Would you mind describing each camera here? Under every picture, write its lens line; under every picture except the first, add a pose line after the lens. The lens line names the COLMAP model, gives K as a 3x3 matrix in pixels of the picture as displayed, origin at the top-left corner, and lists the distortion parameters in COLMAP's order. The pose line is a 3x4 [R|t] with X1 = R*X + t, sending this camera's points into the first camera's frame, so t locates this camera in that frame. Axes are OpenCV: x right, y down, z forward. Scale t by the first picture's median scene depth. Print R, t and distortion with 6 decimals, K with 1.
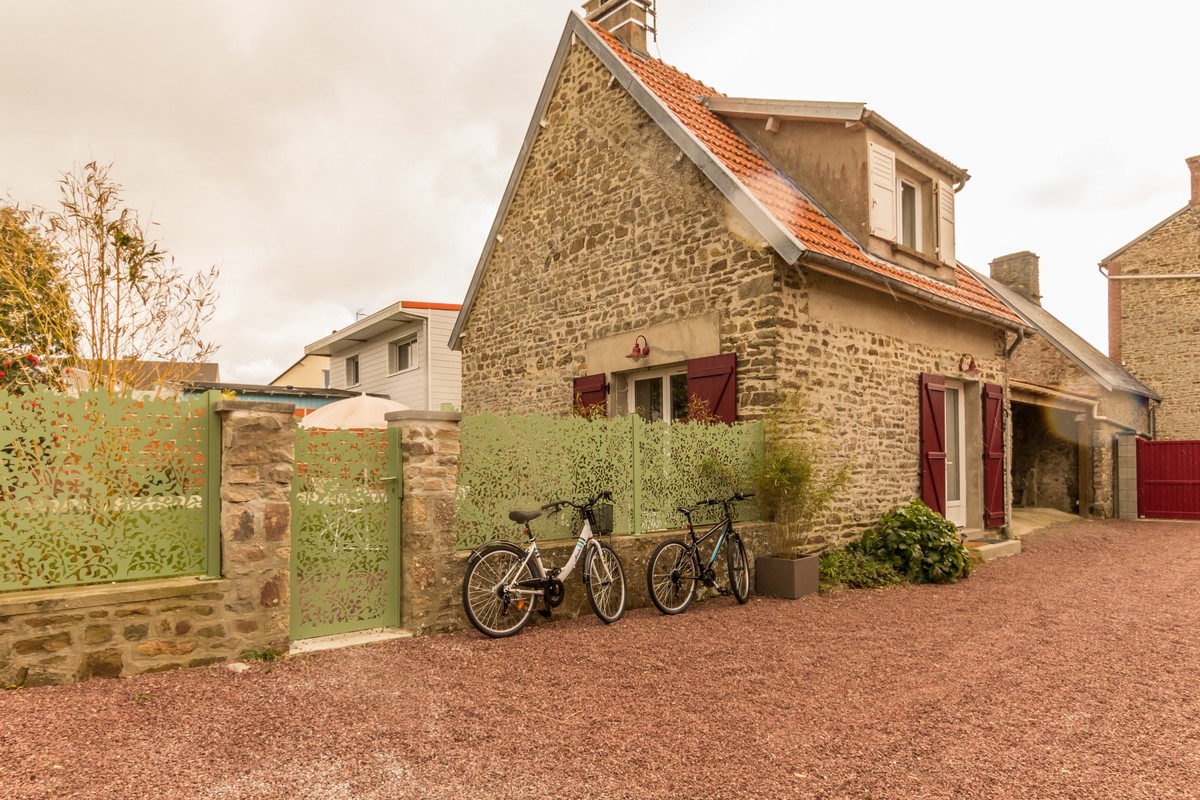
lens RADIAL K [[735.2, 0, 627.4], [0, 735.2, 440.3], [0, 0, 1]] dist [-0.017961, -0.001425]
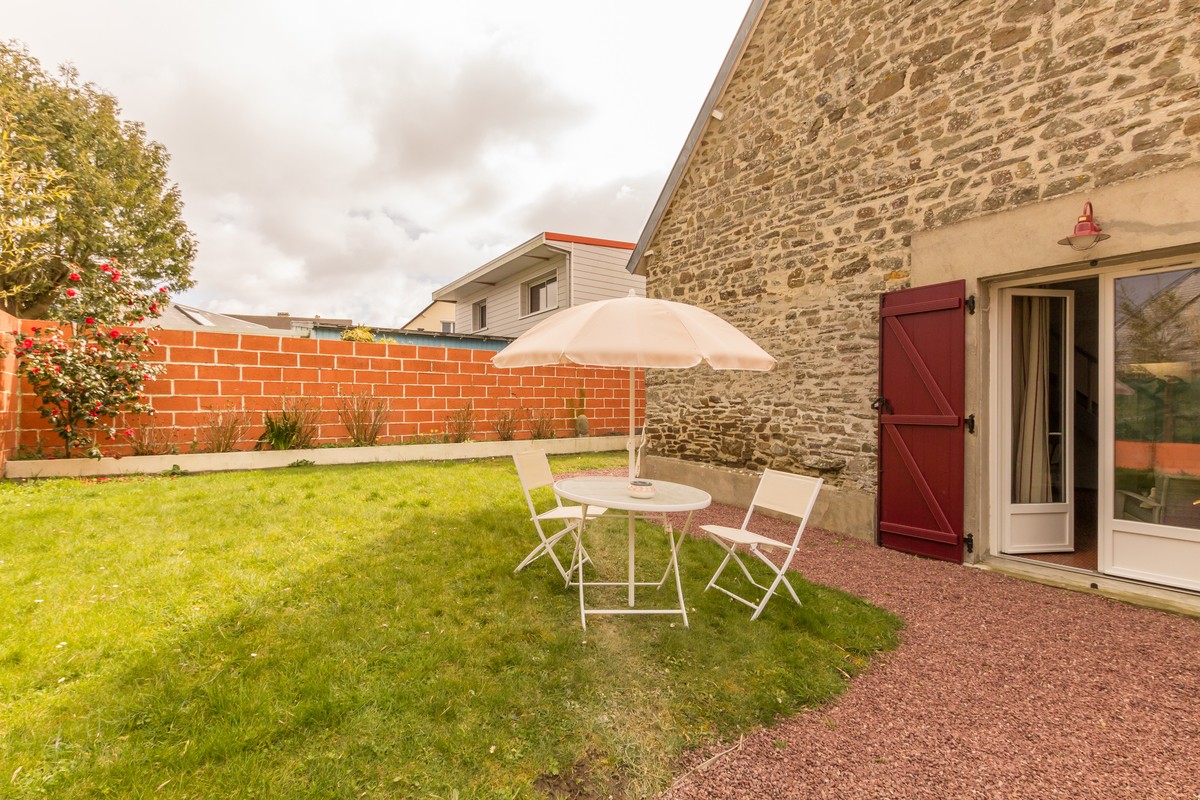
lens RADIAL K [[568.2, 0, 602.3], [0, 568.2, 398.6], [0, 0, 1]] dist [0.004681, -0.001091]
pose [[0.995396, 0.017238, -0.094284, -0.260654], [-0.015181, 0.999632, 0.022488, 0.000526], [0.094637, -0.020953, 0.995291, 0.464232]]
